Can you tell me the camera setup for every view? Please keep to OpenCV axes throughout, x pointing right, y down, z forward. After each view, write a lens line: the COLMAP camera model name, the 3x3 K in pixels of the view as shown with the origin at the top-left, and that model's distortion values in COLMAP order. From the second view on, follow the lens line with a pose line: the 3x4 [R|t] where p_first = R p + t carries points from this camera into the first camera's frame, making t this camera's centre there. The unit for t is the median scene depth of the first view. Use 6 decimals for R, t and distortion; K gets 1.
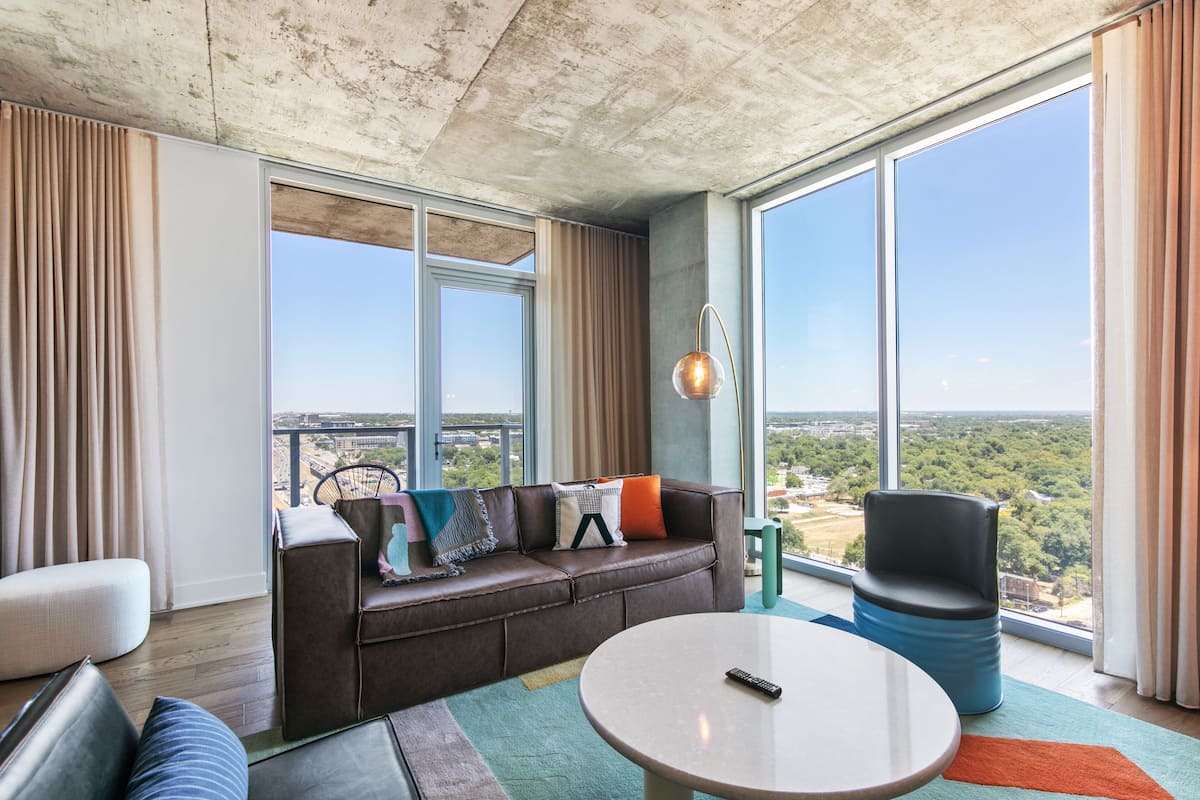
lens RADIAL K [[557.7, 0, 600.0], [0, 557.7, 400.0], [0, 0, 1]] dist [0.002051, -0.000019]
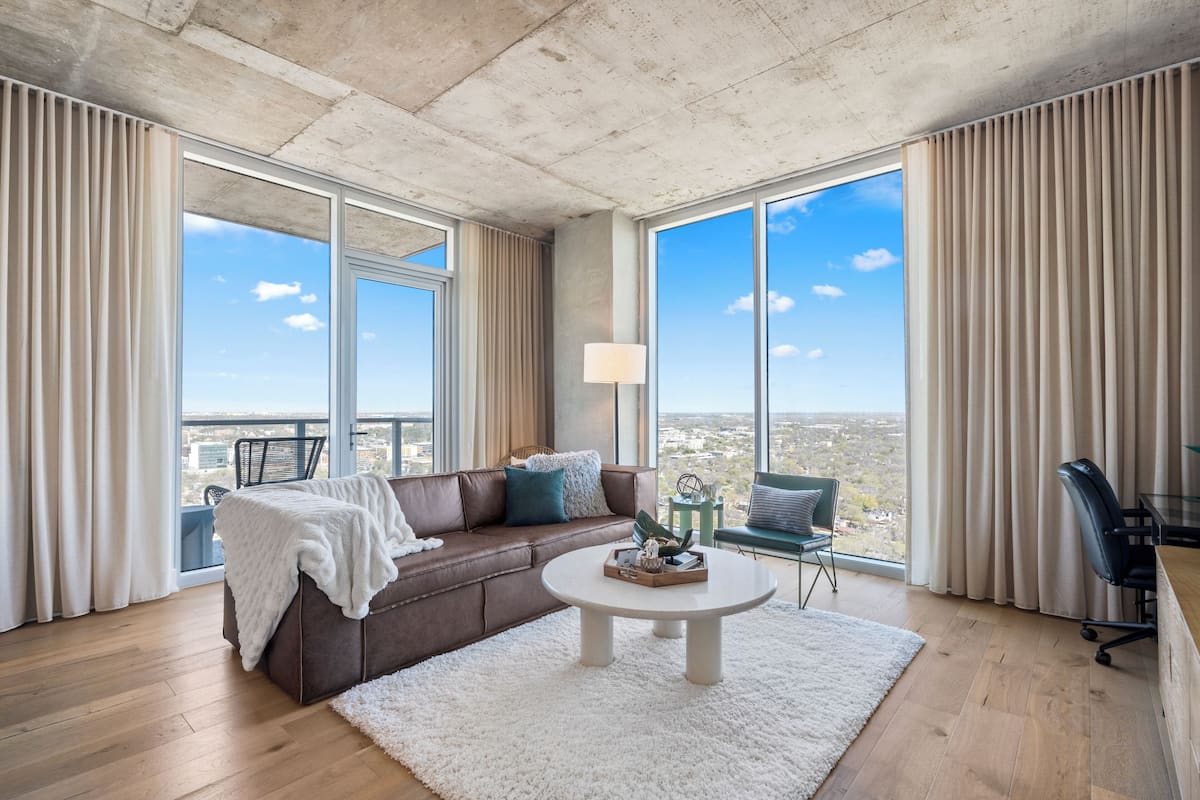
lens RADIAL K [[543.8, 0, 597.7], [0, 543.8, 405.8], [0, 0, 1]] dist [0.000629, -0.000026]
pose [[0.967886, 0.015820, 0.250891, -0.108439], [-0.021297, 0.999590, 0.019131, -0.001728], [-0.250485, -0.023860, 0.967826, -0.066546]]
